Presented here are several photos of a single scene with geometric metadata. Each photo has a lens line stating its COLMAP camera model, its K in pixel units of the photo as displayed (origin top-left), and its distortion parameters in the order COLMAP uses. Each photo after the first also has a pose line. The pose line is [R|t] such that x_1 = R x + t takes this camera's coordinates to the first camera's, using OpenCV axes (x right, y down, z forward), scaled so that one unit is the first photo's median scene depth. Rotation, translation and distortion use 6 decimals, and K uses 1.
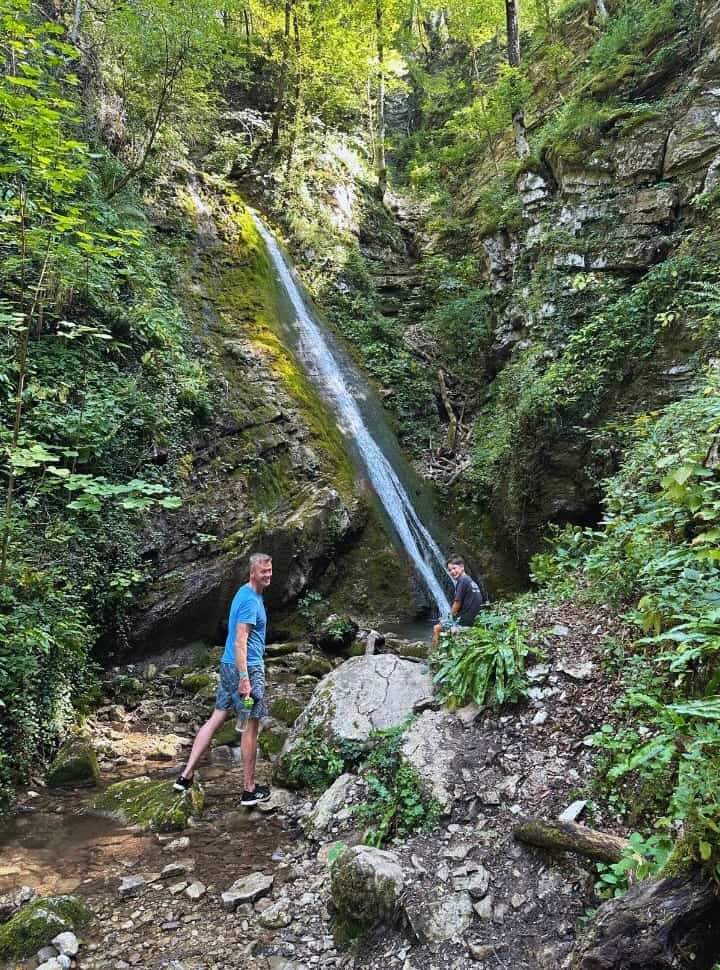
lens RADIAL K [[730.9, 0, 360.0], [0, 730.9, 485.0], [0, 0, 1]] dist [0.081678, -0.096593]
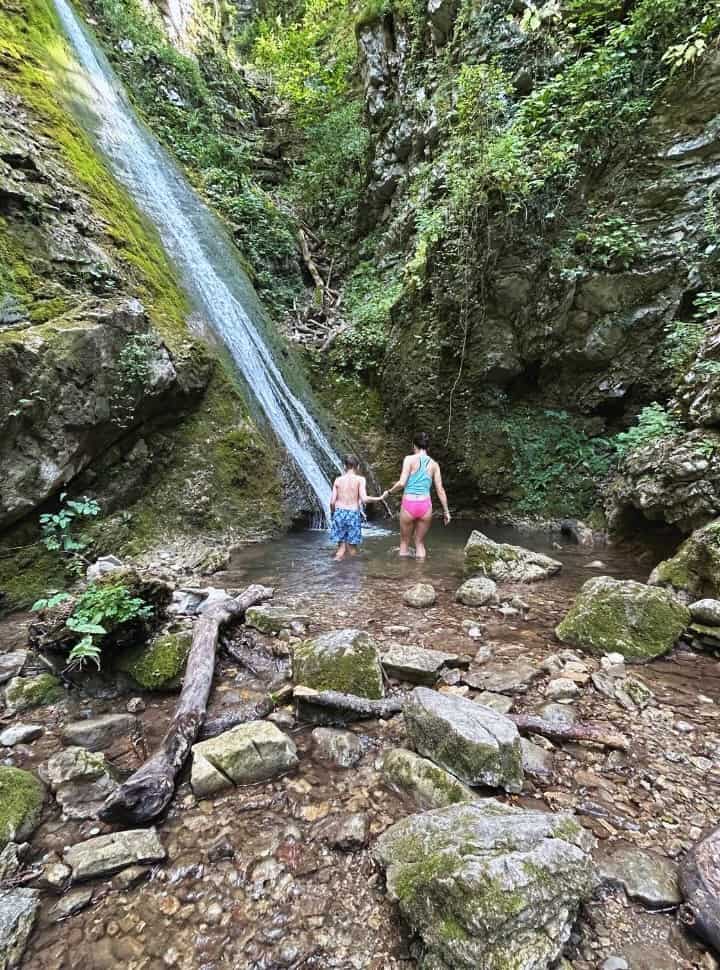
lens RADIAL K [[478.6, 0, 360.0], [0, 478.6, 485.0], [0, 0, 1]] dist [-0.000718, -0.000812]
pose [[0.960461, -0.028532, 0.276949, 0.015399], [-0.011202, 0.989969, 0.140838, 0.068588], [-0.278189, -0.138372, 0.950507, 0.485449]]
